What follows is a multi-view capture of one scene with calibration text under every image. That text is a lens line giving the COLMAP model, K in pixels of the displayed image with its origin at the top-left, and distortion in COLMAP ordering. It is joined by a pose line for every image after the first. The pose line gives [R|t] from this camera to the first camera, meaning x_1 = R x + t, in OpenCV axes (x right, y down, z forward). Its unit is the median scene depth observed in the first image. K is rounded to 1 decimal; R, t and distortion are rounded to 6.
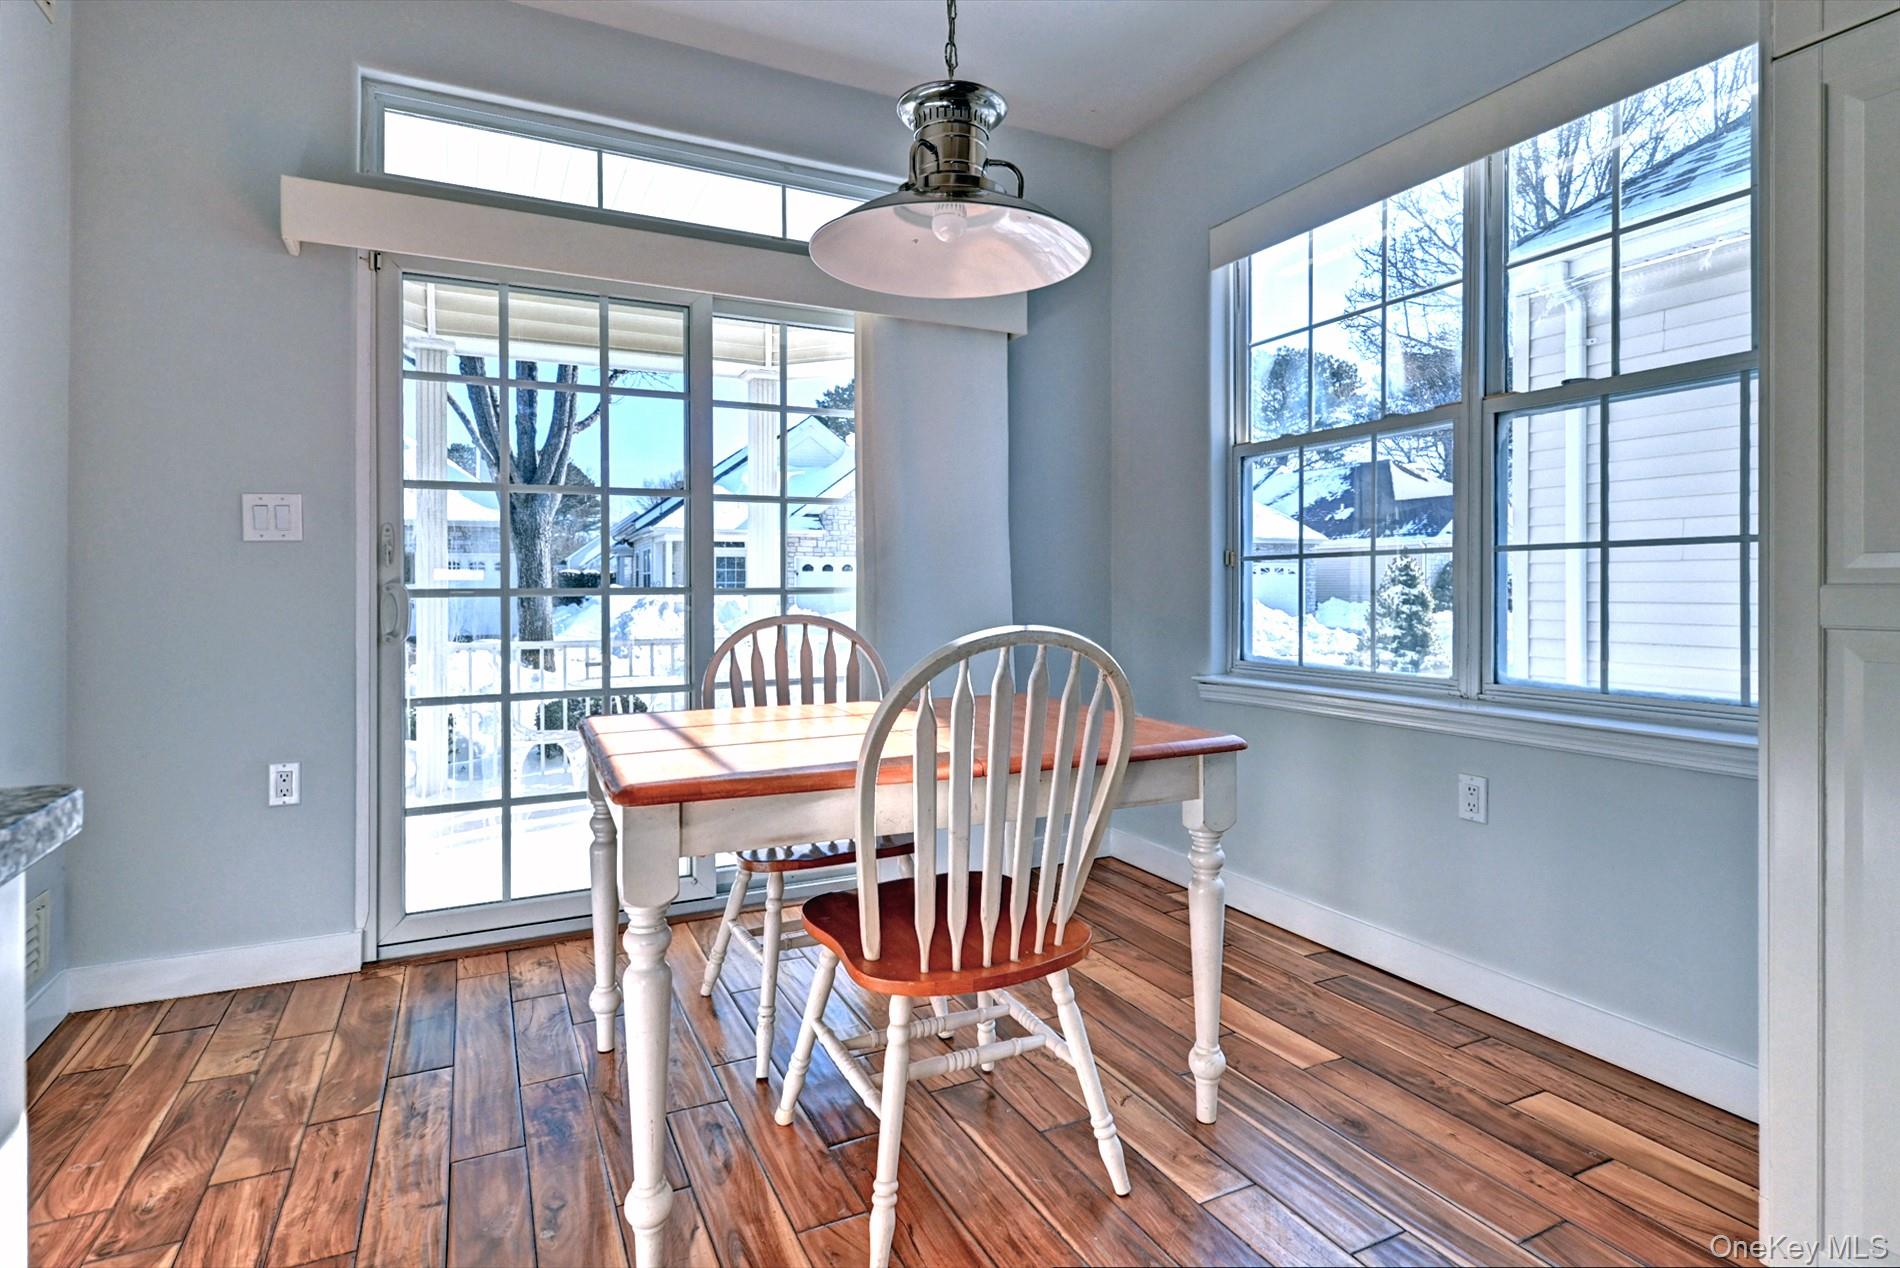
lens RADIAL K [[944.1, 0, 953.7], [0, 944.1, 589.7], [0, 0, 1]] dist [0.001905, 0.000359]
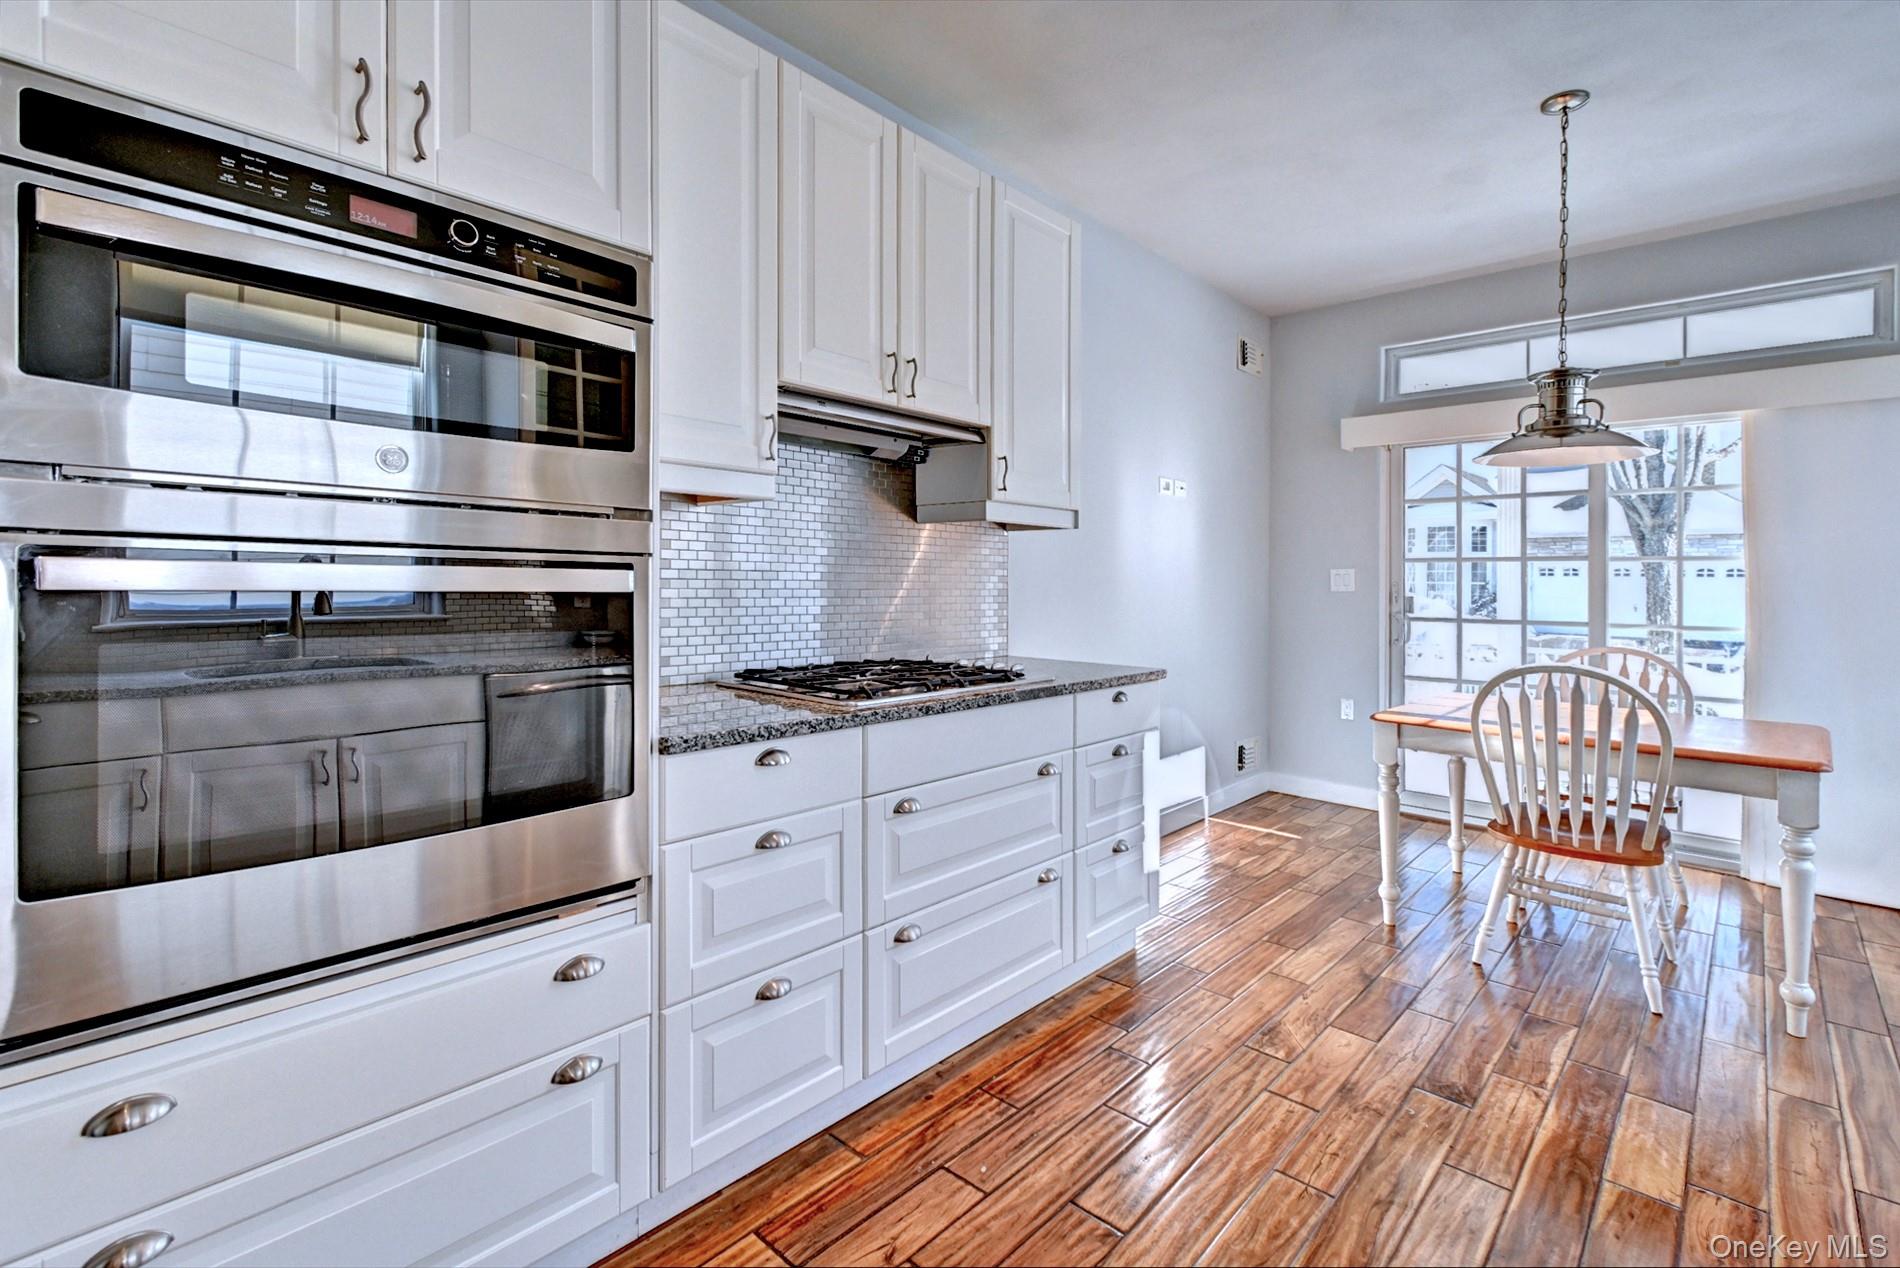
lens RADIAL K [[859.7, 0, 931.6], [0, 859.7, 628.4], [0, 0, 1]] dist [0.001211, 0.000091]
pose [[0.328947, 0.062597, -0.942272, 0.742211], [-0.011181, 0.997989, 0.062395, -0.075642], [0.944282, -0.009989, 0.328985, -0.457705]]
